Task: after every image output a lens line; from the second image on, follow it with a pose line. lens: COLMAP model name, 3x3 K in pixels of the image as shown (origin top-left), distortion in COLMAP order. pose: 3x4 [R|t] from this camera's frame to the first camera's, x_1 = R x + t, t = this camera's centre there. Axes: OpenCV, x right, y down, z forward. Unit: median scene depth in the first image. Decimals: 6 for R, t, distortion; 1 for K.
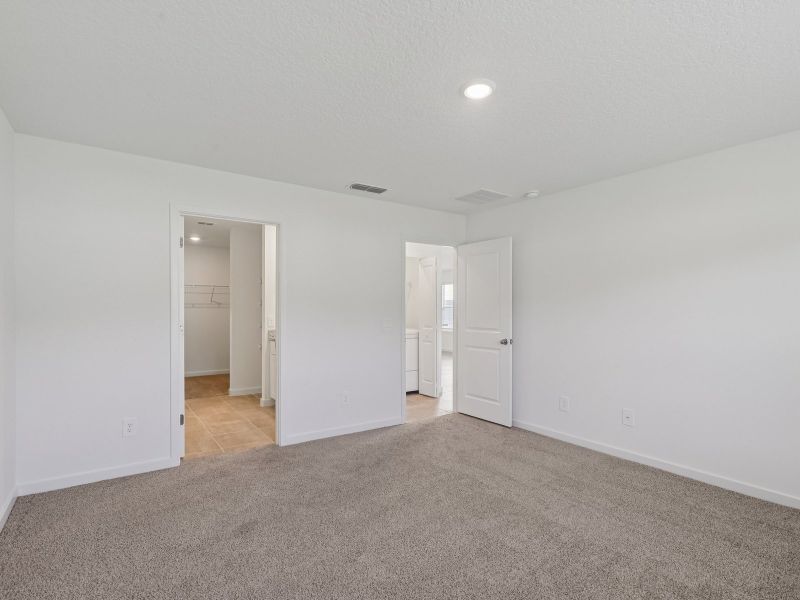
lens RADIAL K [[408.9, 0, 396.2], [0, 408.9, 301.4], [0, 0, 1]] dist [-0.003659, -0.000276]
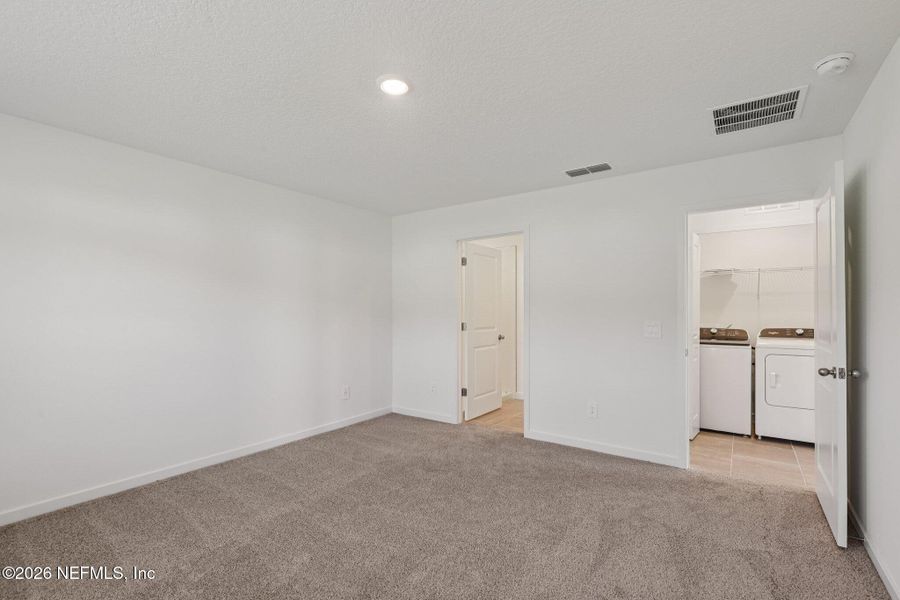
lens RADIAL K [[409.4, 0, 447.7], [0, 409.4, 304.8], [0, 0, 1]] dist [-0.003541, -0.000132]
pose [[0.332941, -0.014608, -0.942834, 0.650347], [0.029634, 0.999548, -0.005022, 0.002152], [0.942482, -0.026268, 0.333224, 0.434253]]
